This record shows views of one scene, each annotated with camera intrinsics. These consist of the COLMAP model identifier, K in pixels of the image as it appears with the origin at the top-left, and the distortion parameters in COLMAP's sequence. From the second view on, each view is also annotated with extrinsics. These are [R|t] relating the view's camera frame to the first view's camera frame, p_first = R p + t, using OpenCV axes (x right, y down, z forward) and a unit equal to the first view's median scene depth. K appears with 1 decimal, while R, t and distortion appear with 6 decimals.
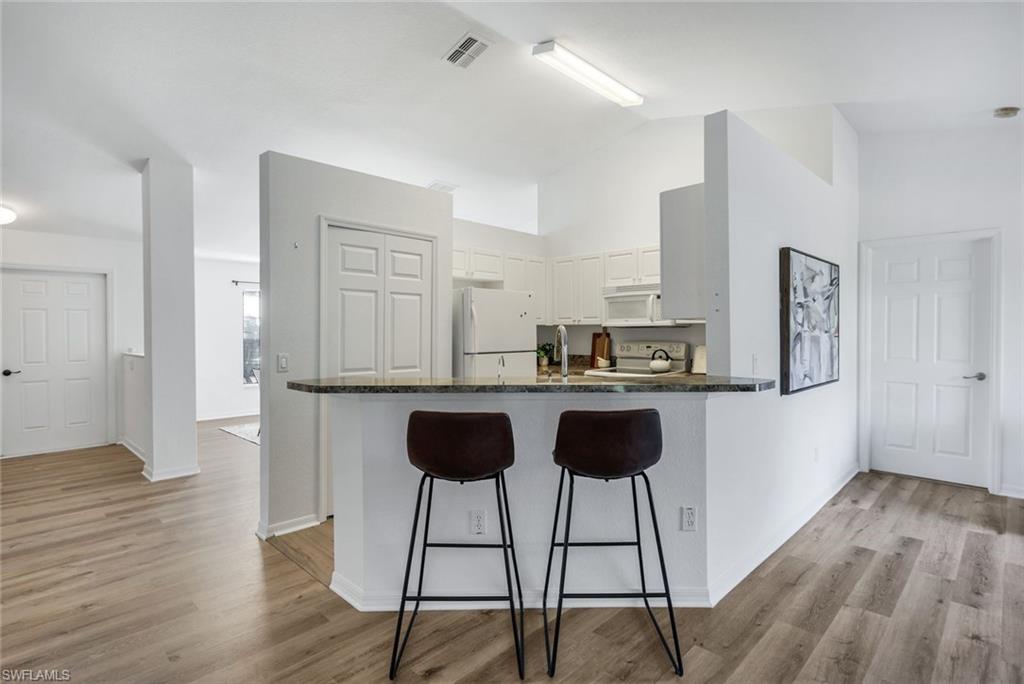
lens RADIAL K [[518.3, 0, 512.2], [0, 518.3, 337.8], [0, 0, 1]] dist [-0.001538, -0.000031]
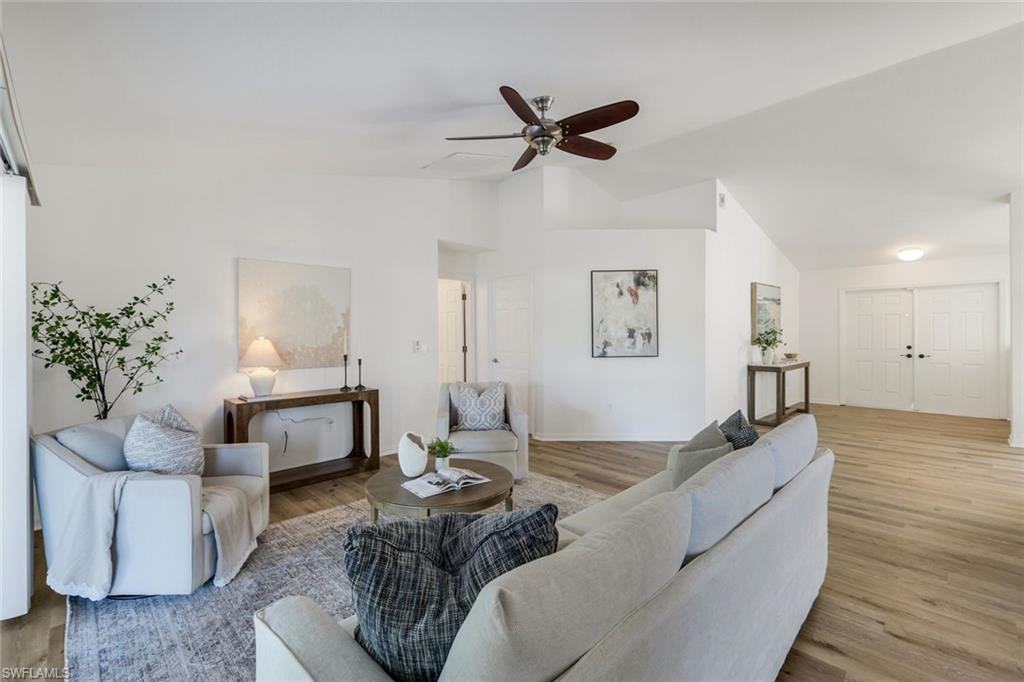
lens RADIAL K [[441.9, 0, 509.5], [0, 441.9, 330.7], [0, 0, 1]] dist [0.000021, 0.000007]
pose [[-0.028303, -0.001631, -0.999598, 0.521173], [-0.005968, 0.999981, -0.001462, 0.003048], [0.999582, 0.005924, -0.028312, -0.246547]]
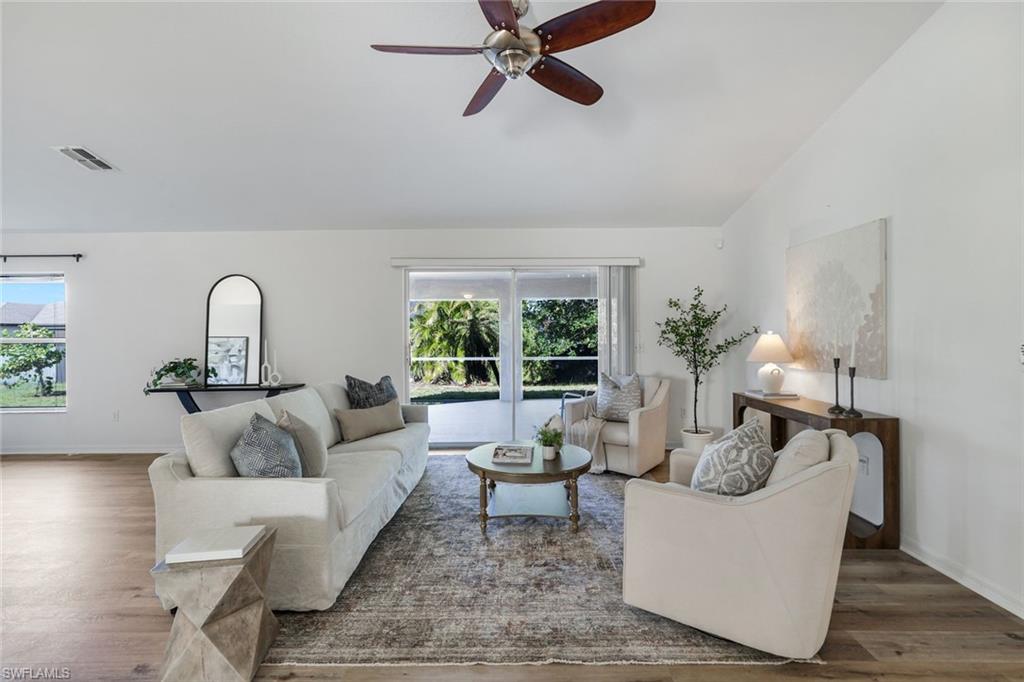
lens RADIAL K [[461.9, 0, 516.6], [0, 461.9, 337.3], [0, 0, 1]] dist [0.000547, -0.000032]
pose [[-0.695281, 0.005067, 0.718721, -0.793336], [0.018187, 0.999779, 0.010545, 0.012039], [-0.718508, 0.020403, -0.695219, 0.238517]]
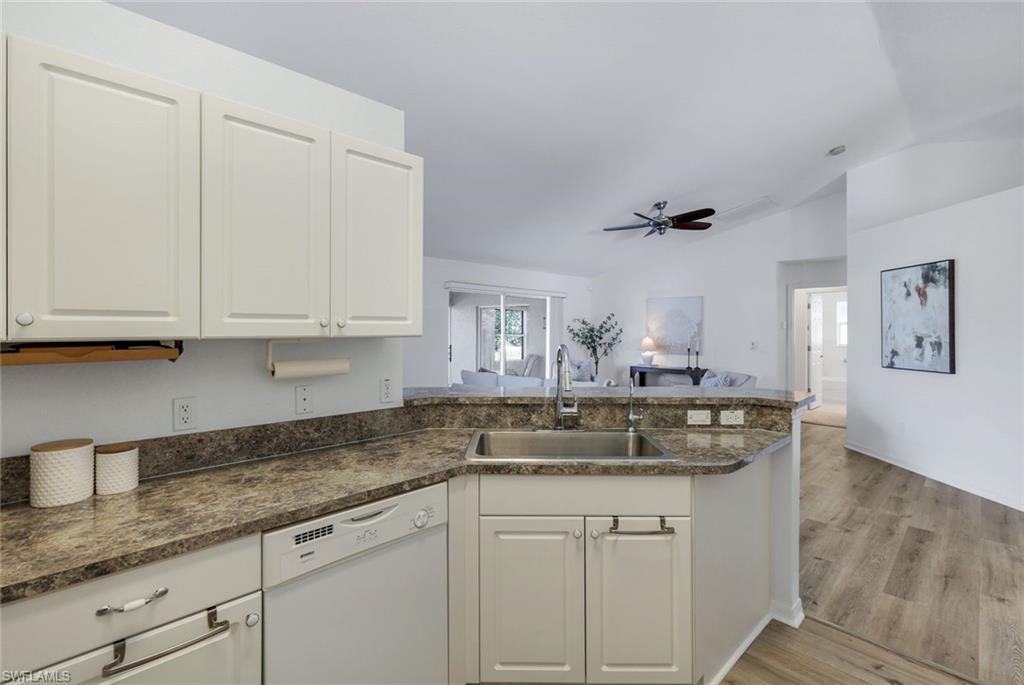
lens RADIAL K [[454.3, 0, 511.0], [0, 454.3, 328.8], [0, 0, 1]] dist [-0.001694, -0.000043]
pose [[-0.999581, 0.002941, 0.028785, 0.123959], [0.003233, 0.999944, 0.010124, -0.043287], [-0.028753, 0.010212, -0.999534, 1.333242]]
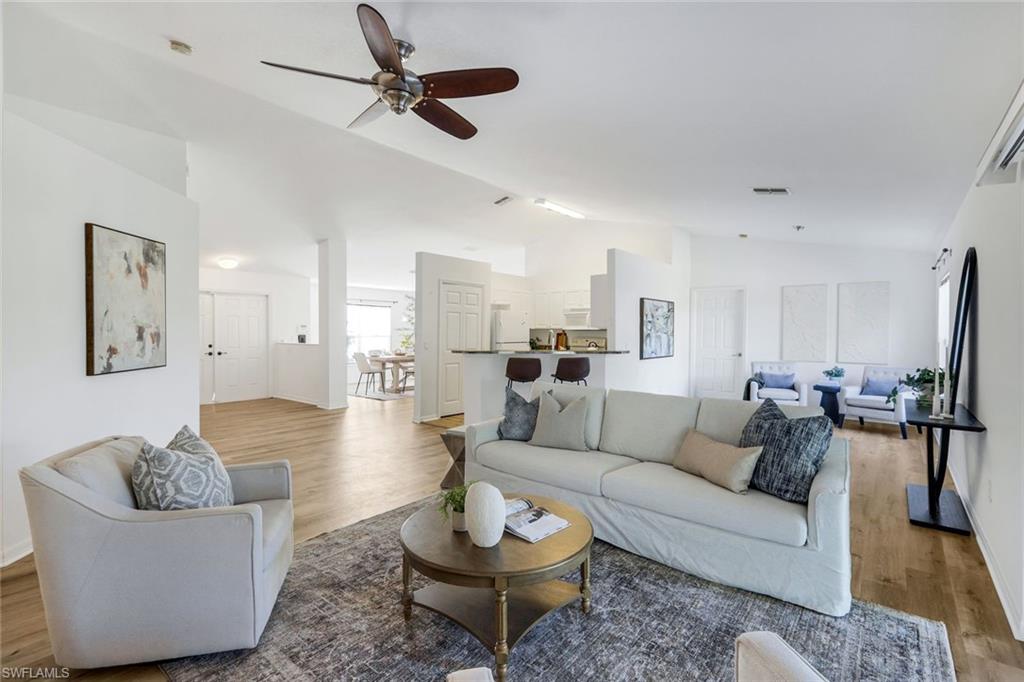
lens RADIAL K [[467.1, 0, 512.0], [0, 467.1, 341.0], [0, 0, 1]] dist [-0.001138, -0.000223]
pose [[0.996047, 0.006009, 0.088628, -0.224511], [-0.006781, 0.999942, 0.008413, 0.009370], [-0.088572, -0.008981, 0.996029, -0.943007]]
